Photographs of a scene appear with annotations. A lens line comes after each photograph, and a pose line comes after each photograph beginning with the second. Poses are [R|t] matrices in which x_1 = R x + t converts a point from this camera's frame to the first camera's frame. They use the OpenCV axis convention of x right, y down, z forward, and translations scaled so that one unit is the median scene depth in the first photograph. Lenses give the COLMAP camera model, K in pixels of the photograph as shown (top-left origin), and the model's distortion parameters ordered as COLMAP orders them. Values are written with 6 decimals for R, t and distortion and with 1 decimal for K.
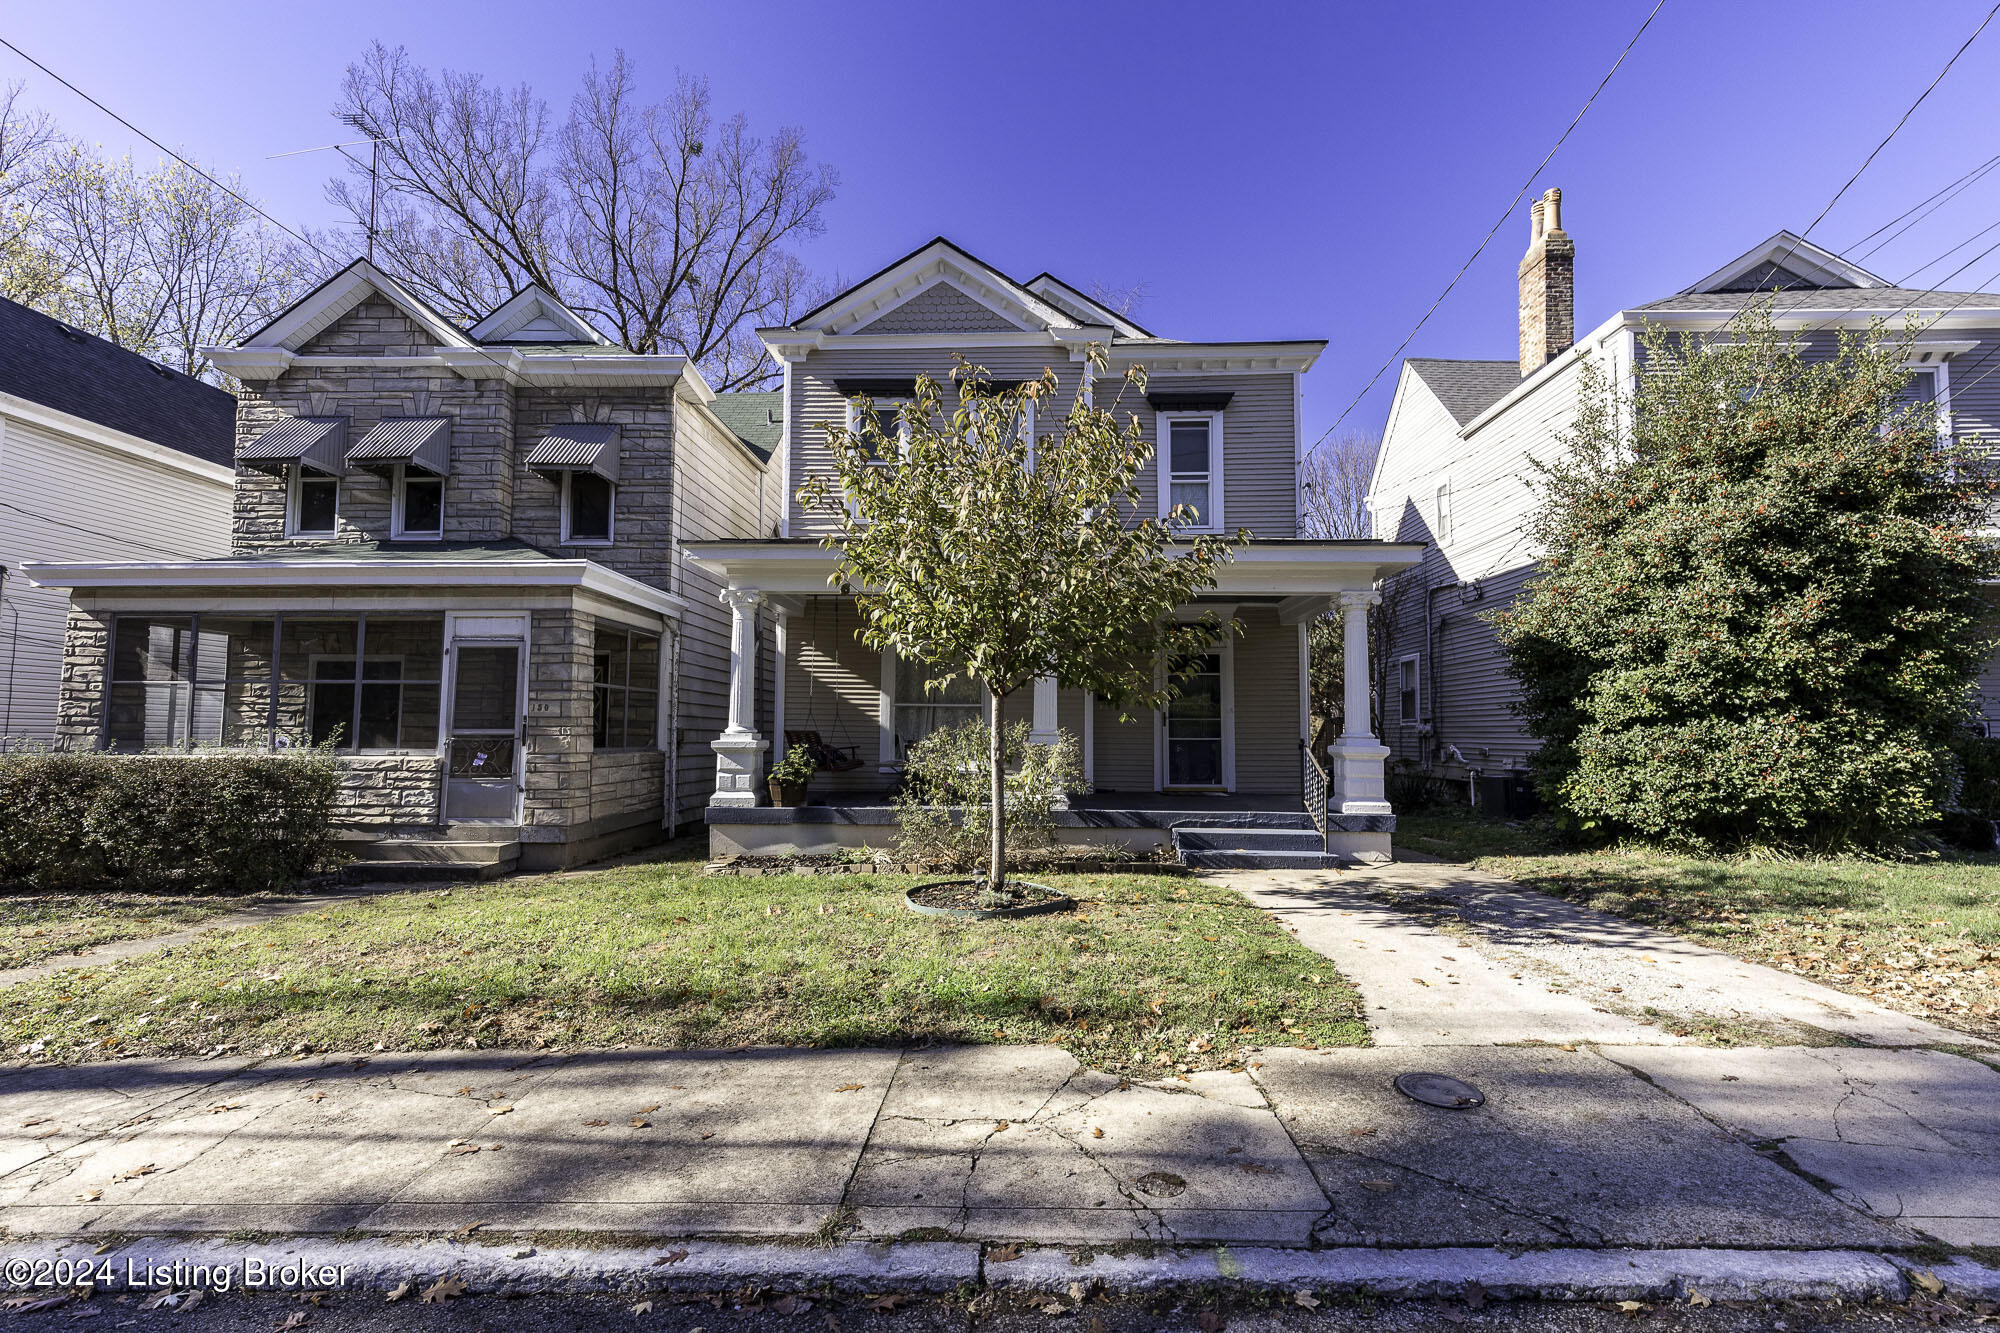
lens RADIAL K [[900.8, 0, 1000.0], [0, 900.8, 666.5], [0, 0, 1]] dist [0.000173, -0.000340]
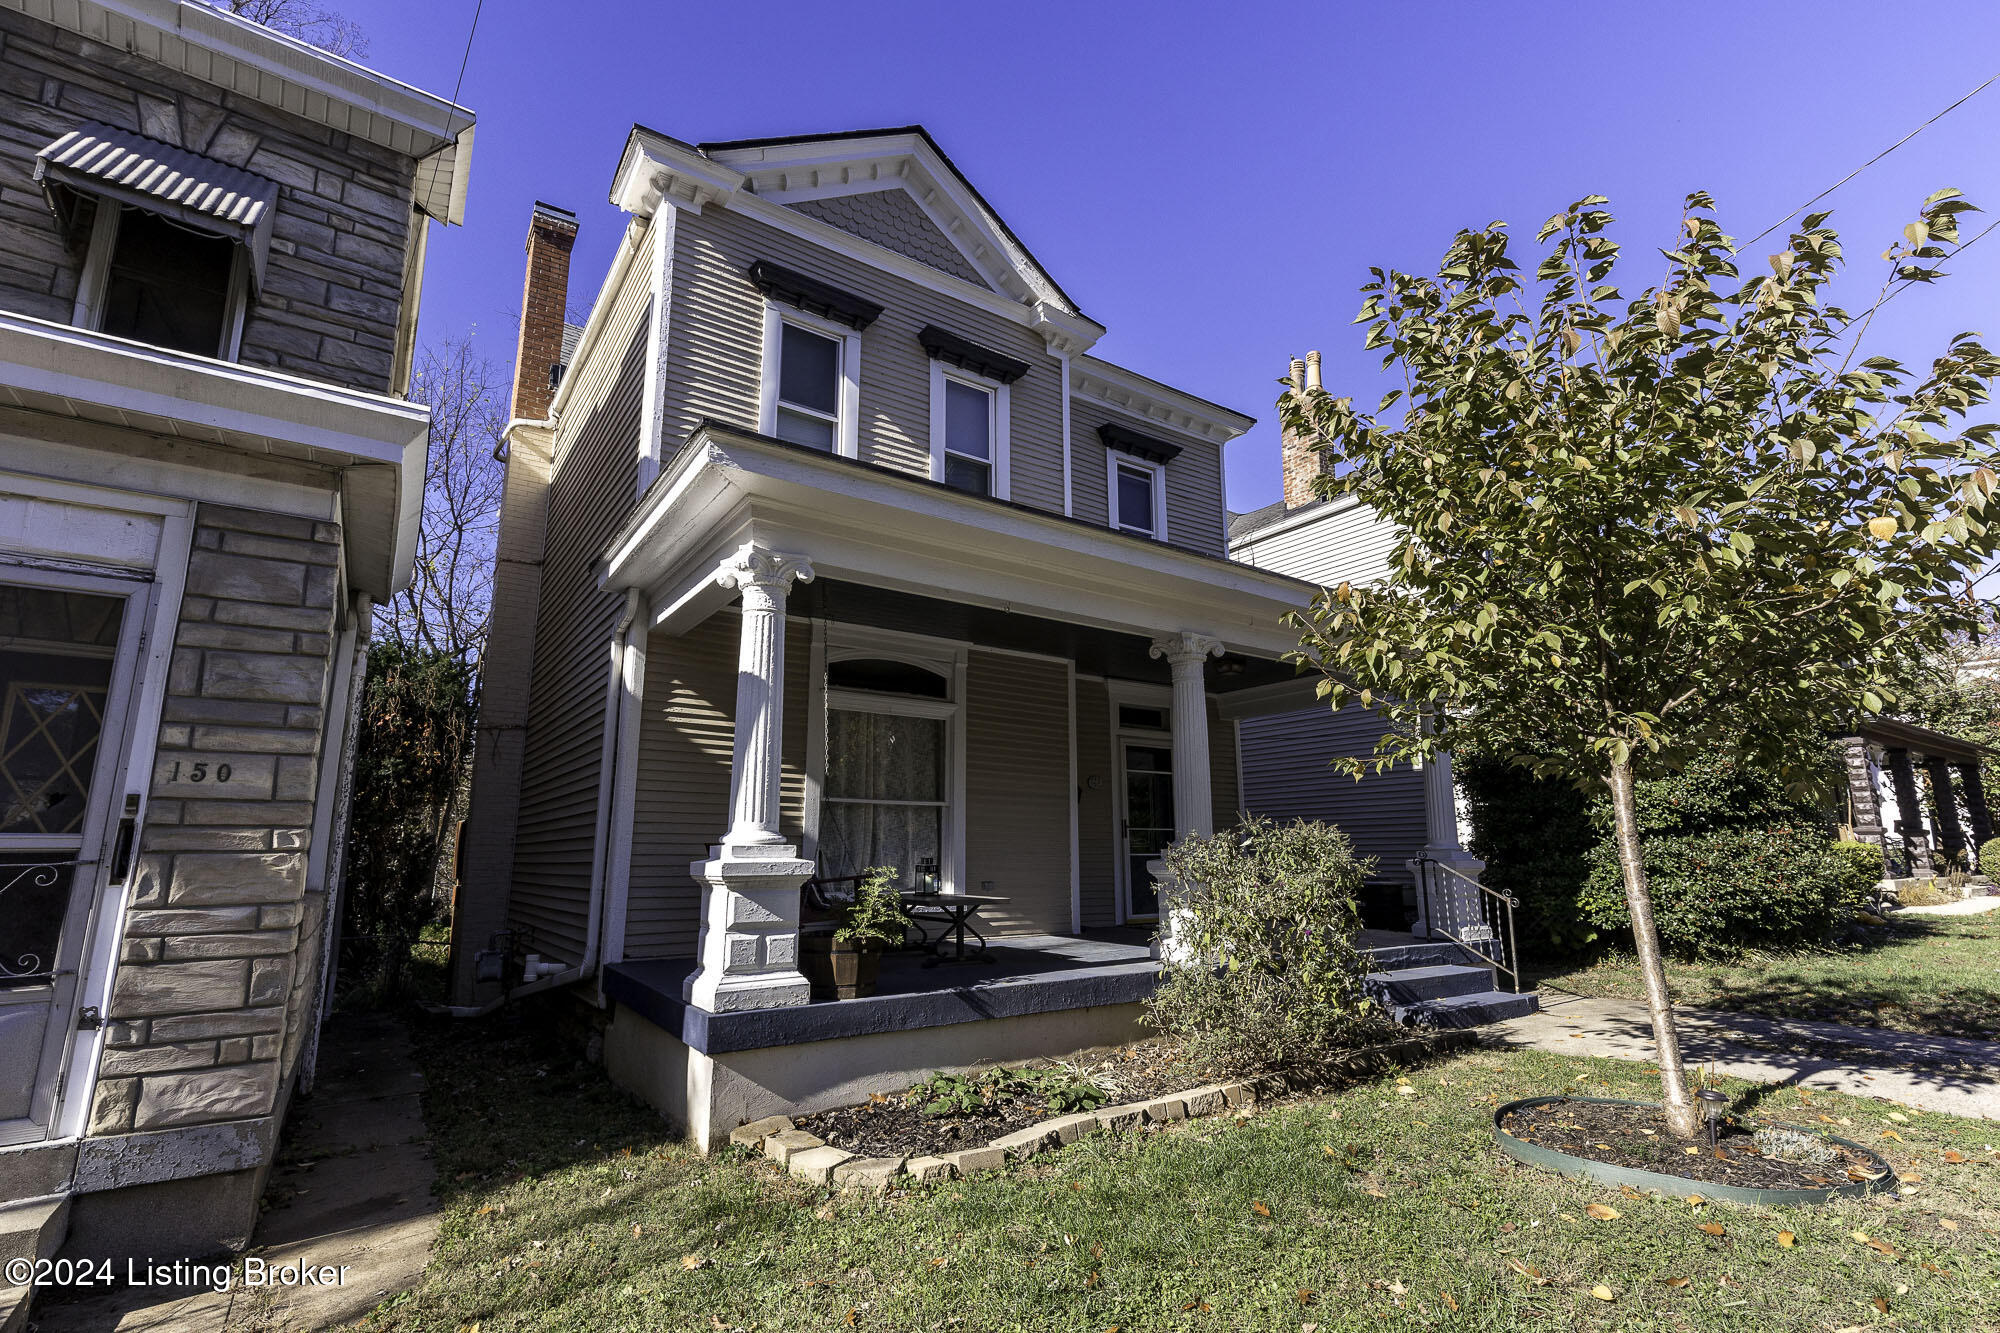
lens RADIAL K [[926.6, 0, 1004.4], [0, 926.6, 668.8], [0, 0, 1]] dist [0.001515, 0.000266]
pose [[0.796401, 0.112064, 0.594295, -0.478380], [-0.037910, 0.990000, -0.135878, 0.042794], [-0.603579, 0.085684, 0.792686, 0.515747]]
